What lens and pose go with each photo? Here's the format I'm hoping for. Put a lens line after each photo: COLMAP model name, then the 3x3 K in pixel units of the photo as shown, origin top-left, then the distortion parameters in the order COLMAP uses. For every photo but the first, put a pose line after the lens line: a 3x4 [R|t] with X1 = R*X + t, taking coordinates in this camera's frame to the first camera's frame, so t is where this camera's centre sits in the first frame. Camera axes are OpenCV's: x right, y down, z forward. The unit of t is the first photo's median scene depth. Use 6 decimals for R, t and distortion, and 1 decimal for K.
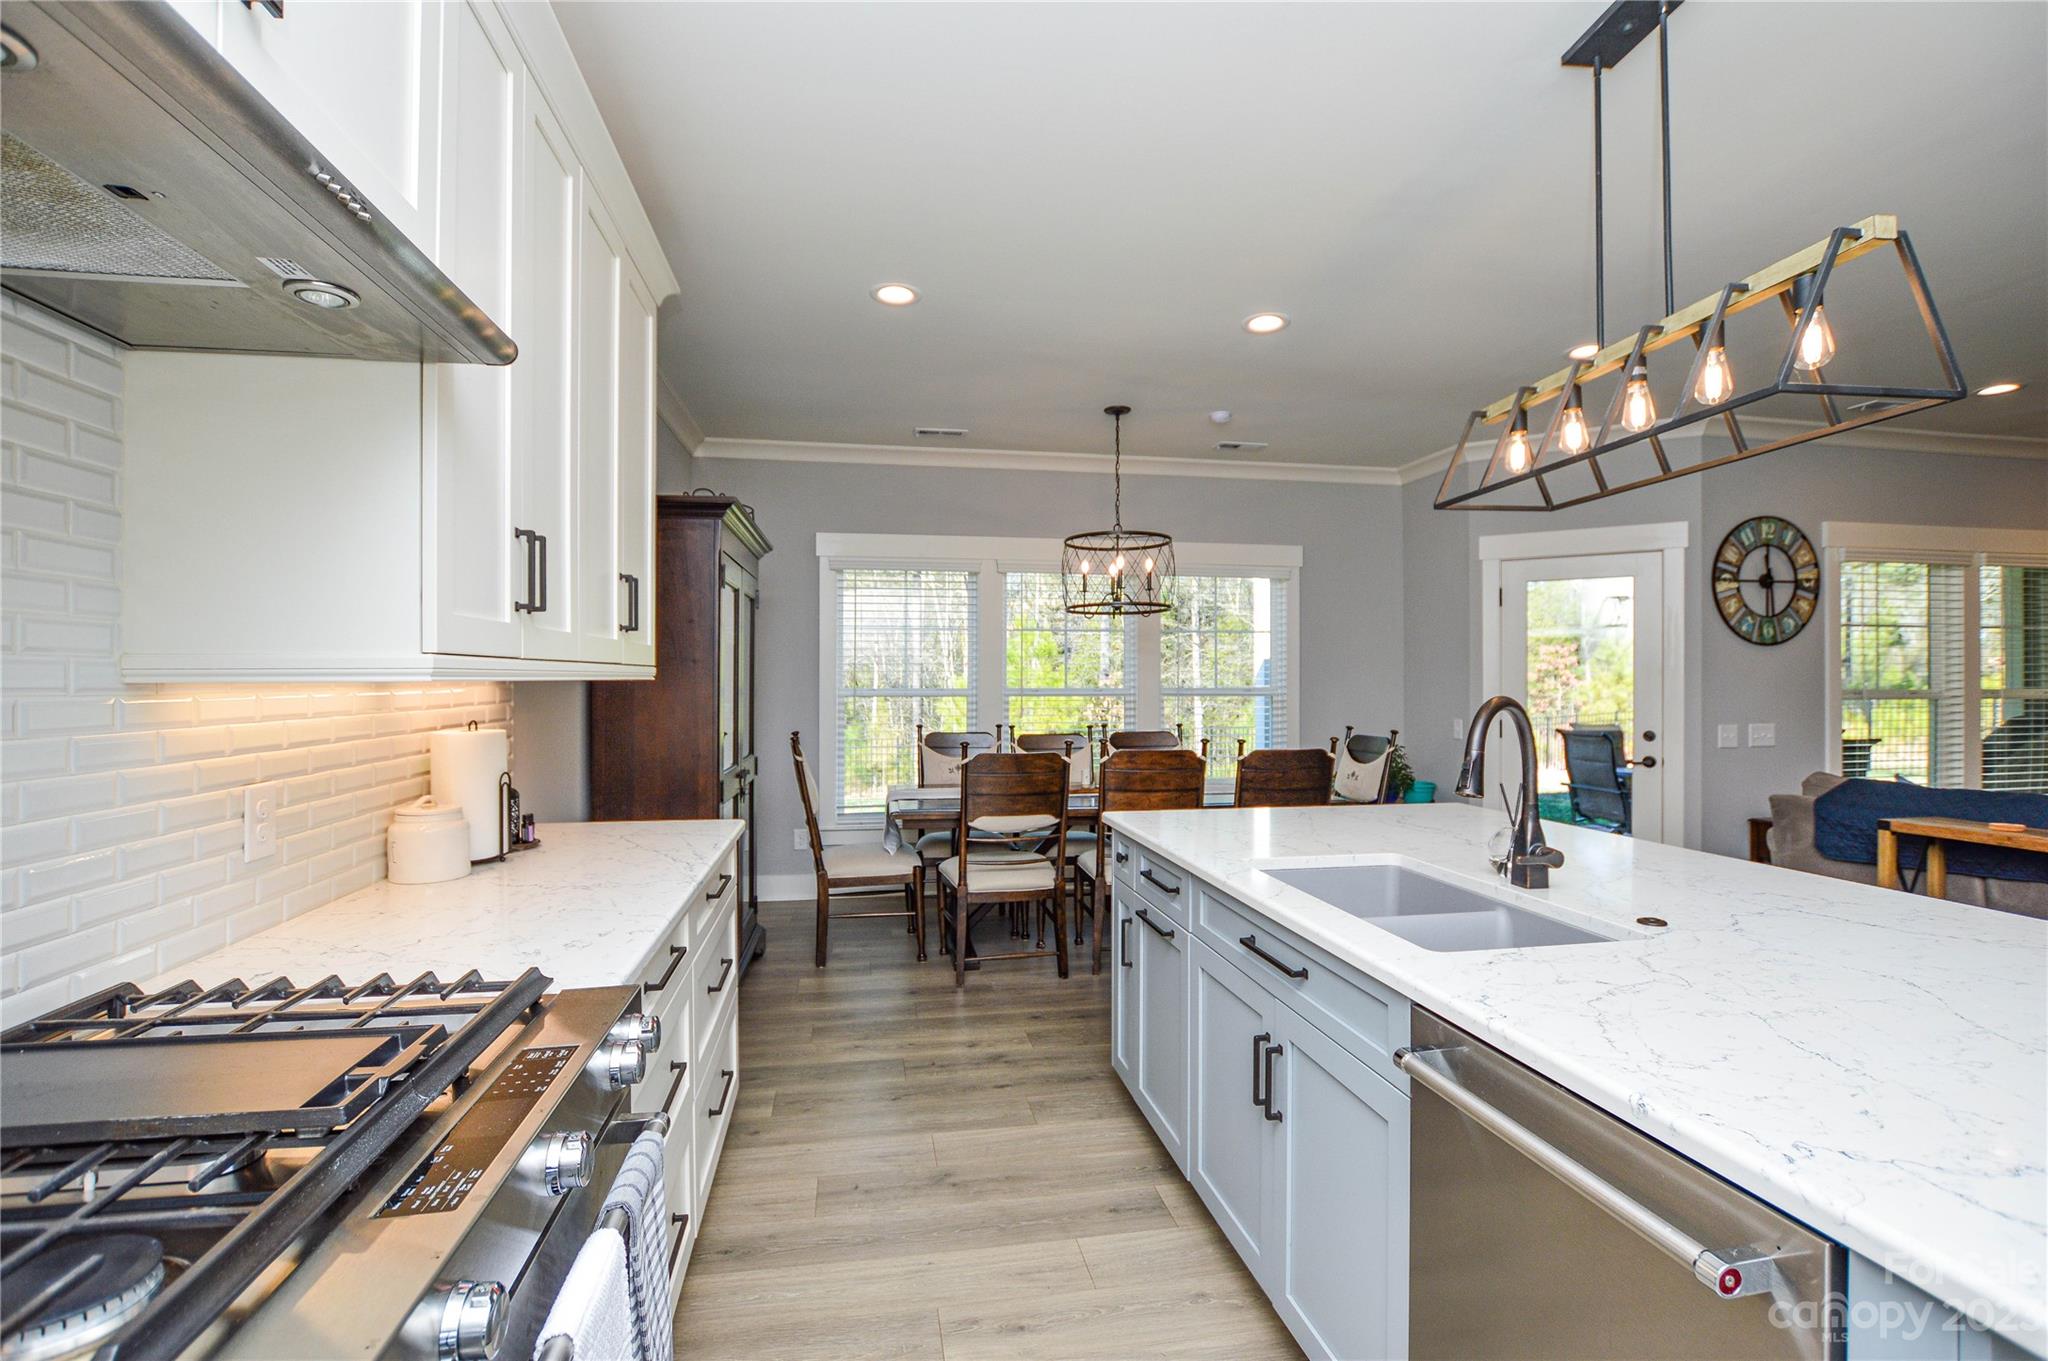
lens RADIAL K [[936.9, 0, 1018.6], [0, 936.9, 675.0], [0, 0, 1]] dist [-0.025957, 0.001385]
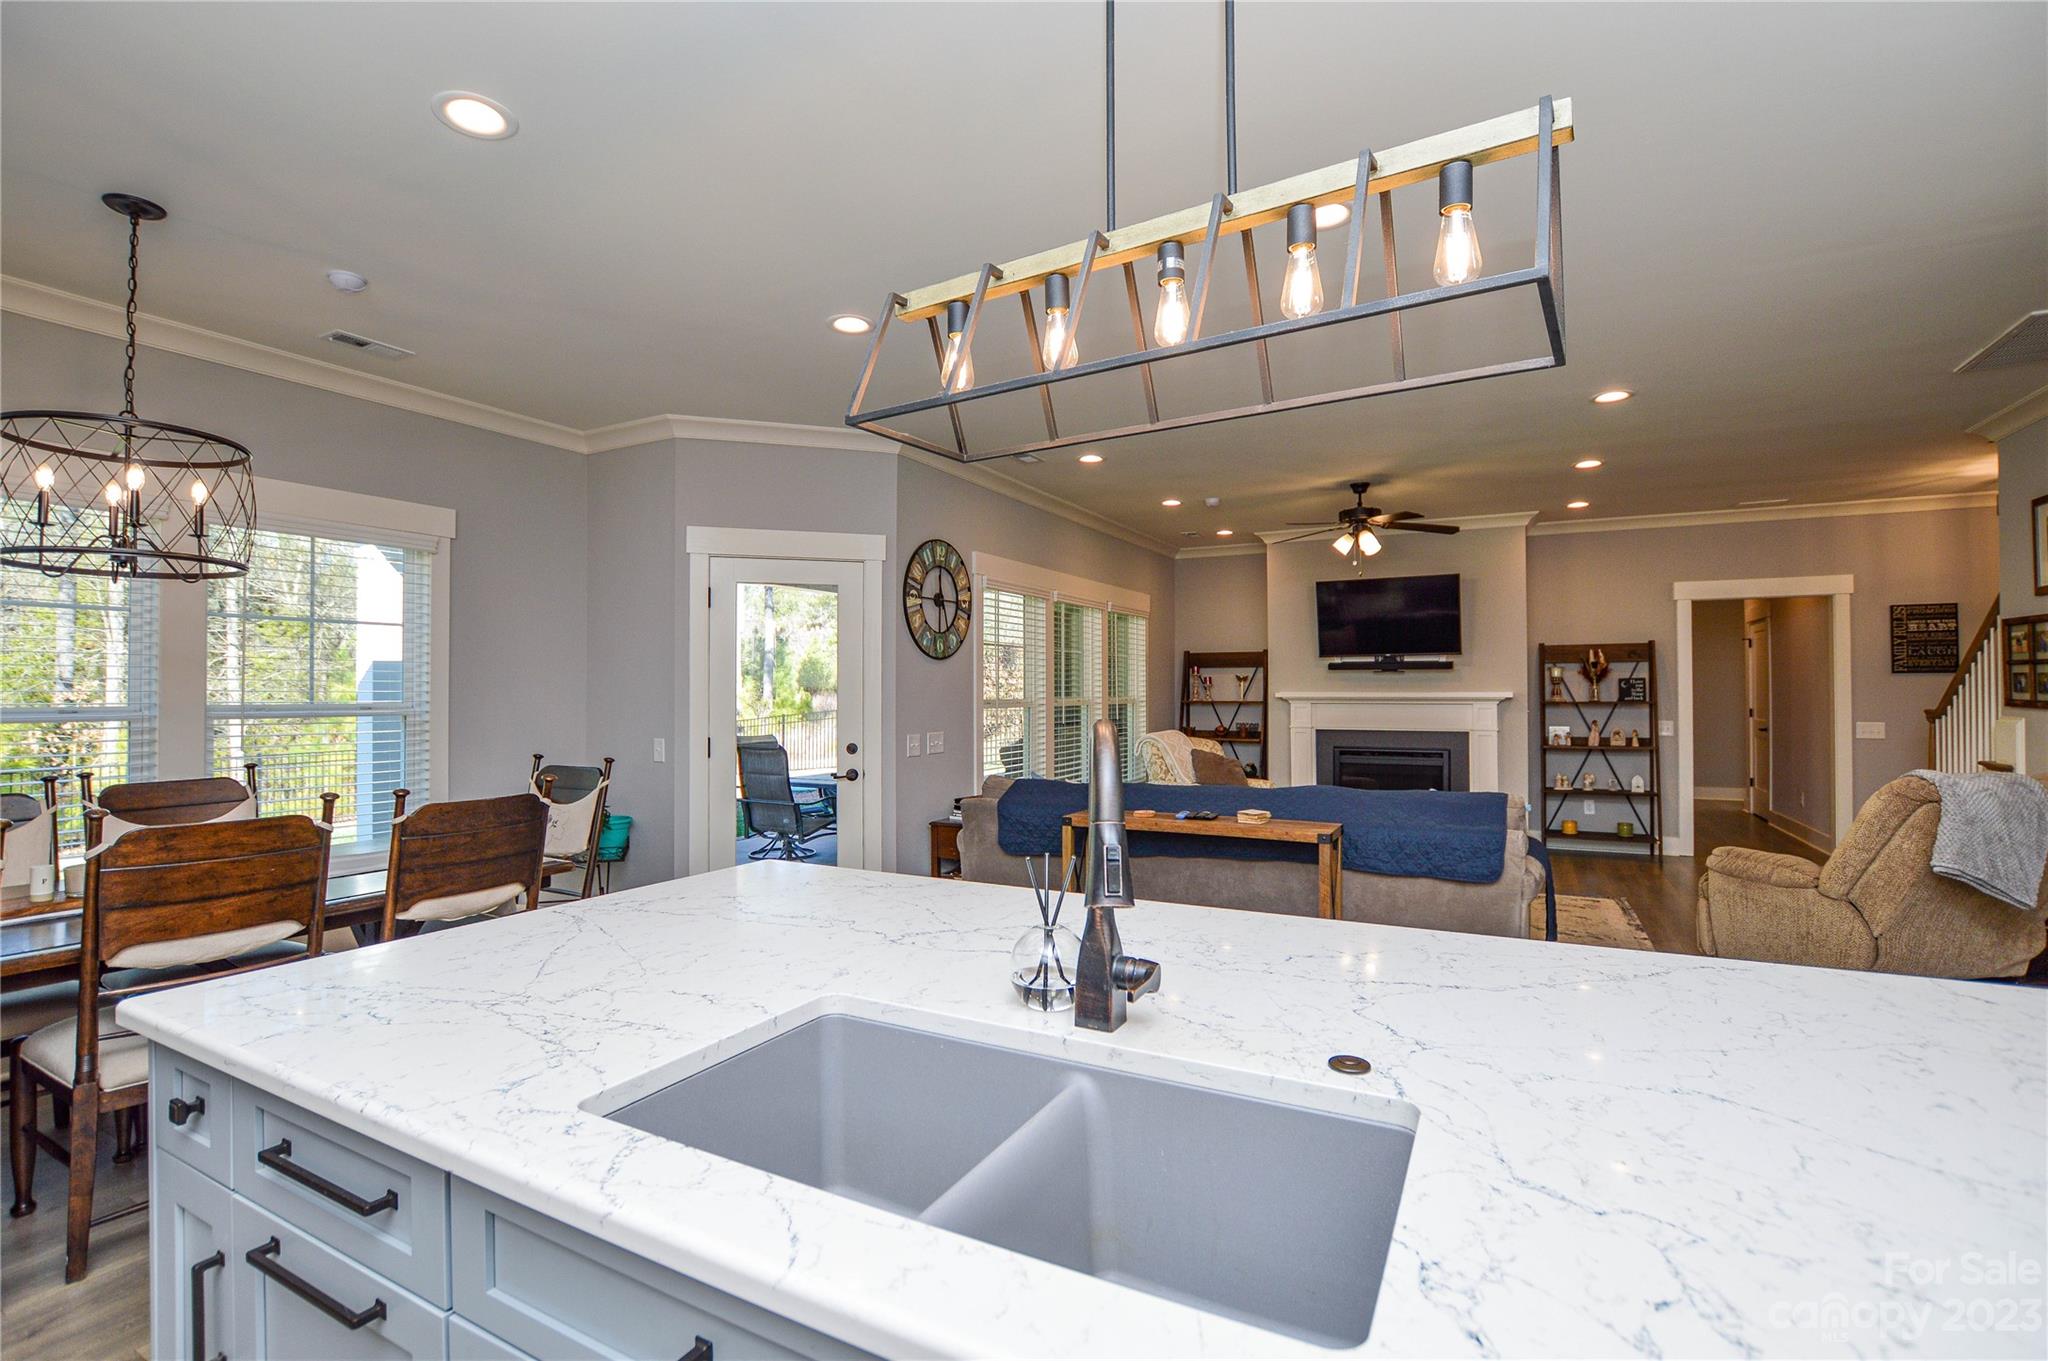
lens RADIAL K [[936.9, 0, 1022.8], [0, 936.9, 674.7], [0, 0, 1]] dist [-0.025957, 0.001385]
pose [[0.618029, 0.012157, 0.786061, 0.010037], [-0.001363, 0.999895, -0.014392, 0.001680], [-0.786154, 0.007824, 0.617981, 0.246678]]
